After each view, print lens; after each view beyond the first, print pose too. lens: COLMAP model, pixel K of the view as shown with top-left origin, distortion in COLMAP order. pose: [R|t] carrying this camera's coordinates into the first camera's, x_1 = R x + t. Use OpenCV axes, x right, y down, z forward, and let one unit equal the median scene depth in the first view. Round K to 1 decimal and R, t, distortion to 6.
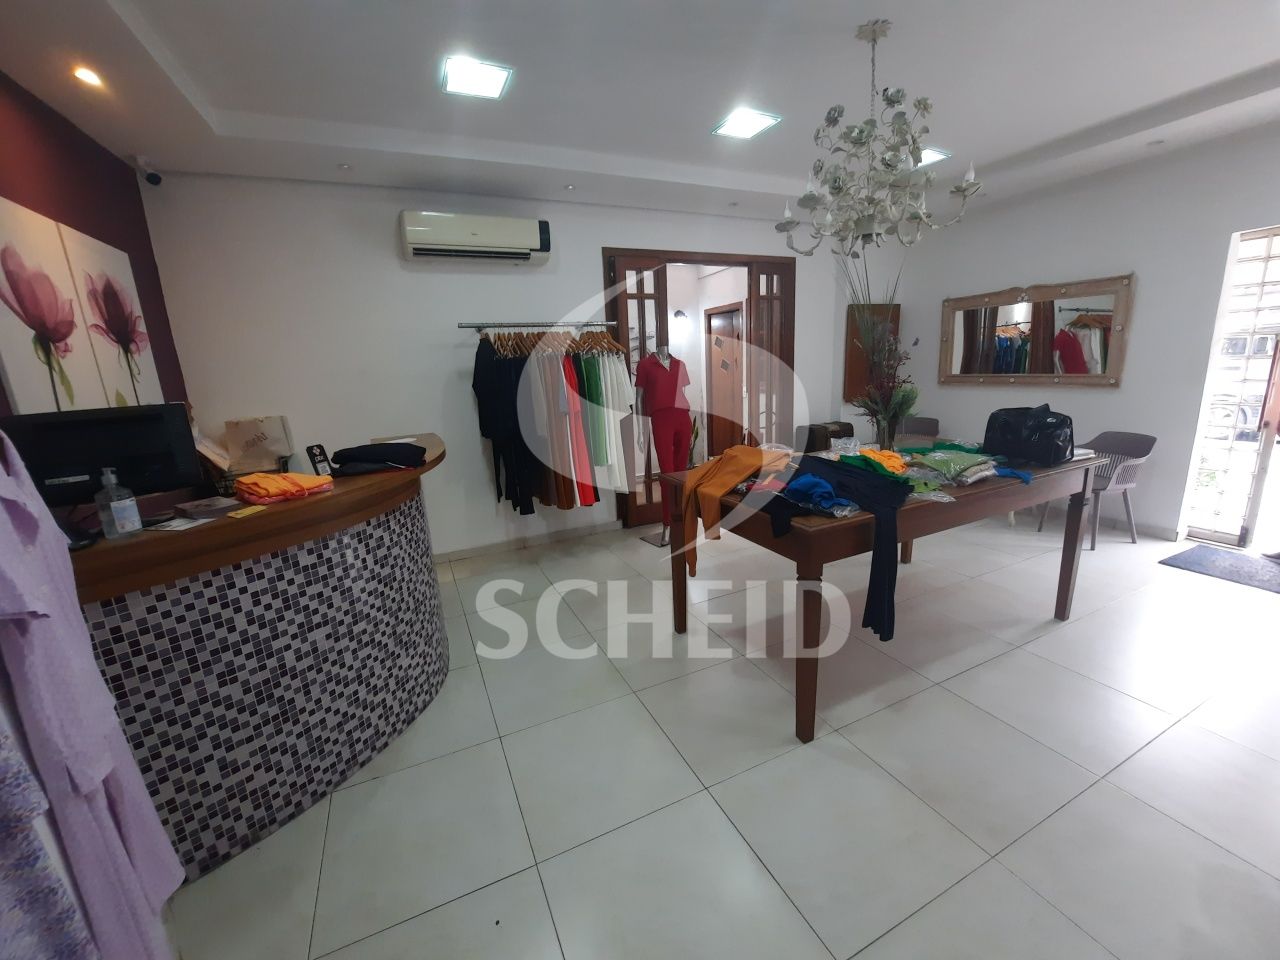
lens RADIAL K [[511.4, 0, 640.0], [0, 511.4, 480.0], [0, 0, 1]] dist [-0.016169, -0.000034]
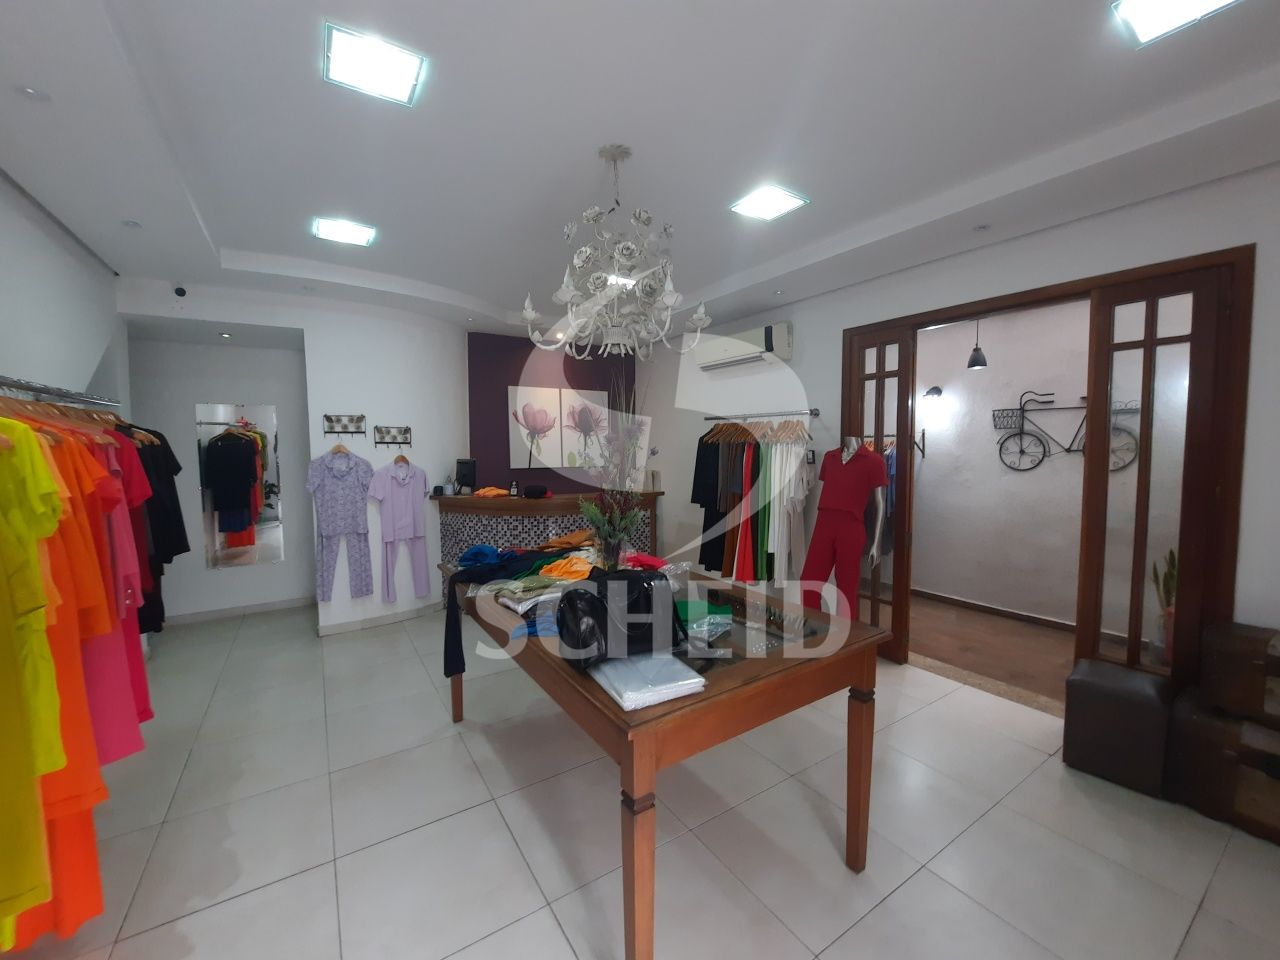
lens RADIAL K [[511.4, 0, 640.0], [0, 511.4, 480.0], [0, 0, 1]] dist [-0.016169, -0.000034]
pose [[0.132822, 0.118817, -0.983992, 0.929456], [-0.216933, 0.972202, 0.088111, -0.211621], [0.967108, 0.201757, 0.154905, 0.611286]]
